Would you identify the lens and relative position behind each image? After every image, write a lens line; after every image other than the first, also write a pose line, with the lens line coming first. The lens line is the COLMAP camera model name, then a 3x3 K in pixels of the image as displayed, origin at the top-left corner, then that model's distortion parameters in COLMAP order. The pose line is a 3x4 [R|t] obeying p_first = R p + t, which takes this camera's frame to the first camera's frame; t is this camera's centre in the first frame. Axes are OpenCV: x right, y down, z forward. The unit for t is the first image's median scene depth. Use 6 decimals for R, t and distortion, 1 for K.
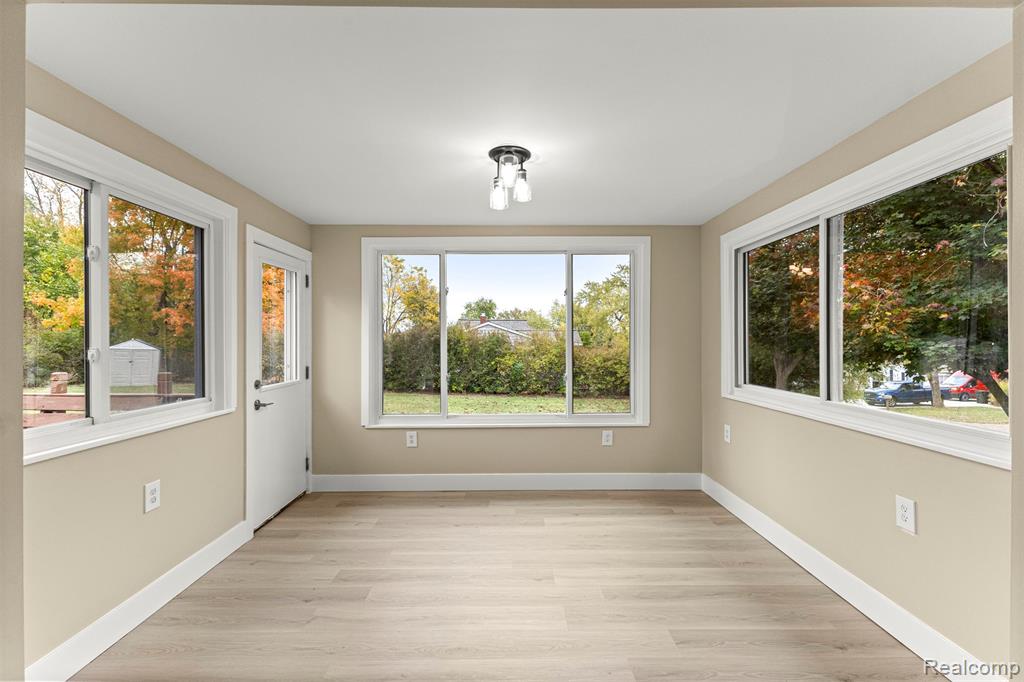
lens RADIAL K [[442.8, 0, 512.0], [0, 442.8, 341.0], [0, 0, 1]] dist [0.003237, 0.000114]
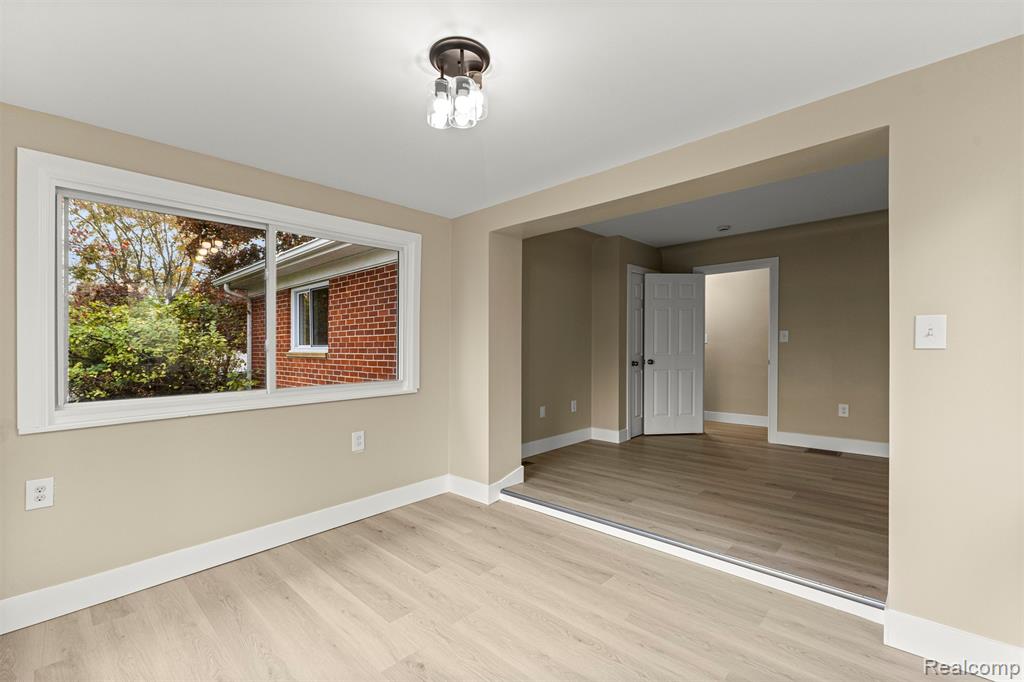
lens RADIAL K [[442.8, 0, 512.0], [0, 442.8, 341.0], [0, 0, 1]] dist [0.003237, 0.000114]
pose [[-0.727522, 0.015020, 0.685920, -0.330282], [0.009562, 0.999885, -0.011753, 0.018568], [-0.686018, -0.001992, -0.727582, 0.874931]]
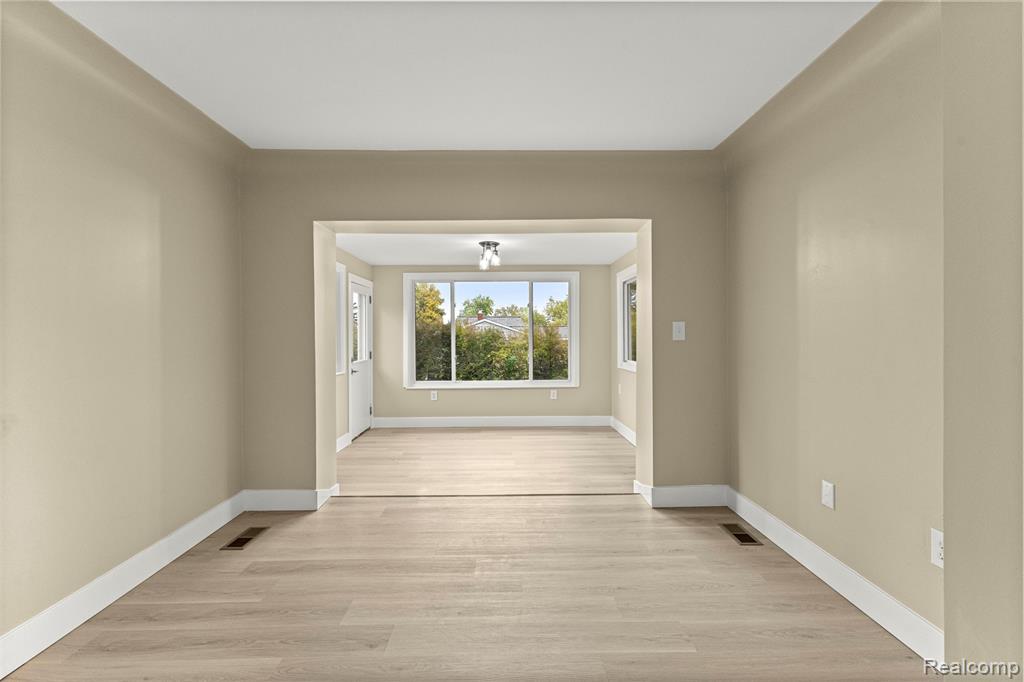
lens RADIAL K [[442.8, 0, 512.0], [0, 442.8, 341.0], [0, 0, 1]] dist [0.003237, 0.000114]
pose [[0.999985, -0.002547, 0.004746, 0.053778], [0.002498, 0.999944, 0.010327, 0.003178], [-0.004772, -0.010315, 0.999935, -0.627180]]
